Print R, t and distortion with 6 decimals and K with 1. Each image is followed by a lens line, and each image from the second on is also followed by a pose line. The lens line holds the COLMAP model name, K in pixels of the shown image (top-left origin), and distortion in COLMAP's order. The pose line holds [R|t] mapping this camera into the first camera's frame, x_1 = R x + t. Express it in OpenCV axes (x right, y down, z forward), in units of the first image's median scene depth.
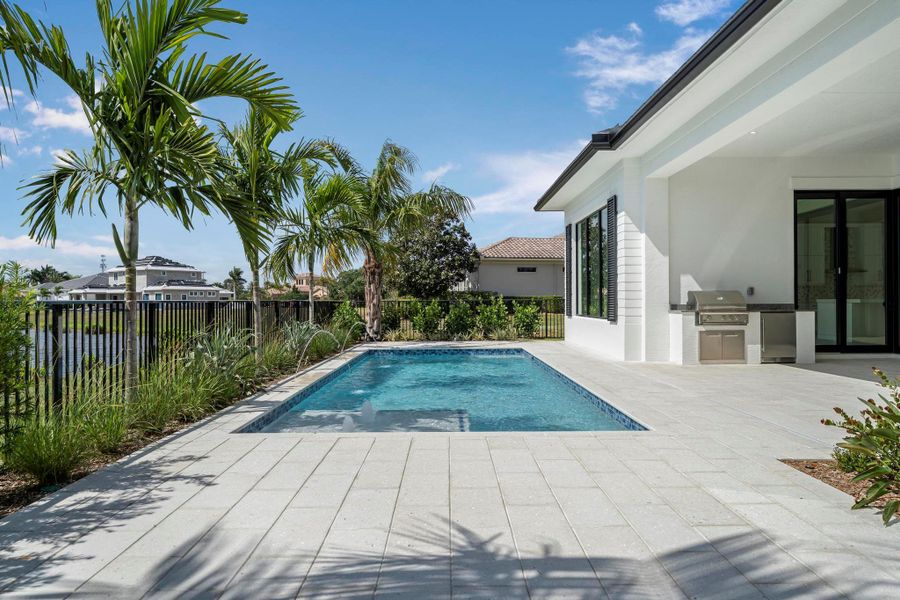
lens RADIAL K [[621.5, 0, 422.7], [0, 621.5, 287.8], [0, 0, 1]] dist [-0.004305, 0.000904]
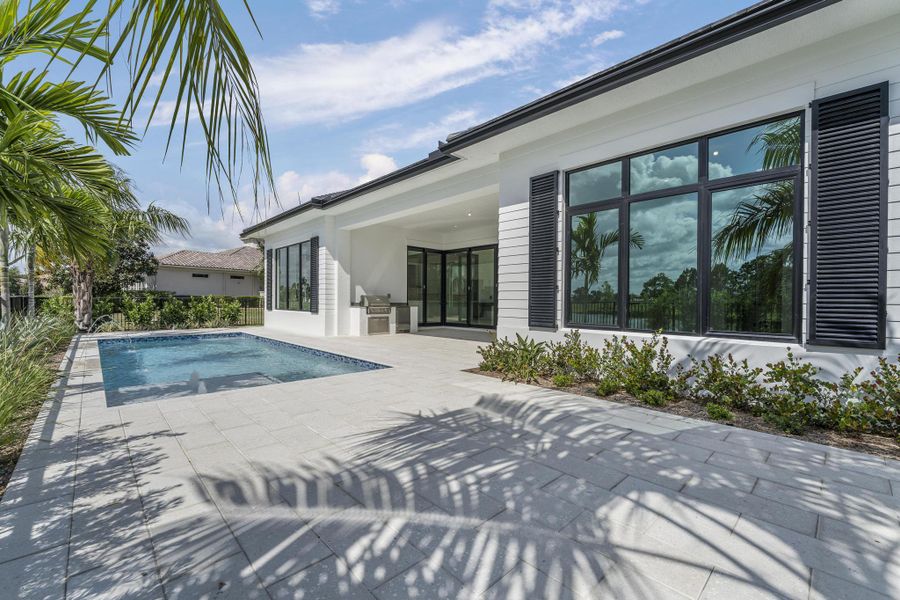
lens RADIAL K [[400.9, 0, 460.6], [0, 400.9, 302.4], [0, 0, 1]] dist [-0.000747, -0.000227]
pose [[0.692222, 0.007640, 0.721644, -0.220976], [-0.026804, 0.999526, 0.015129, 0.000300], [-0.721186, -0.029816, 0.692099, -0.013622]]
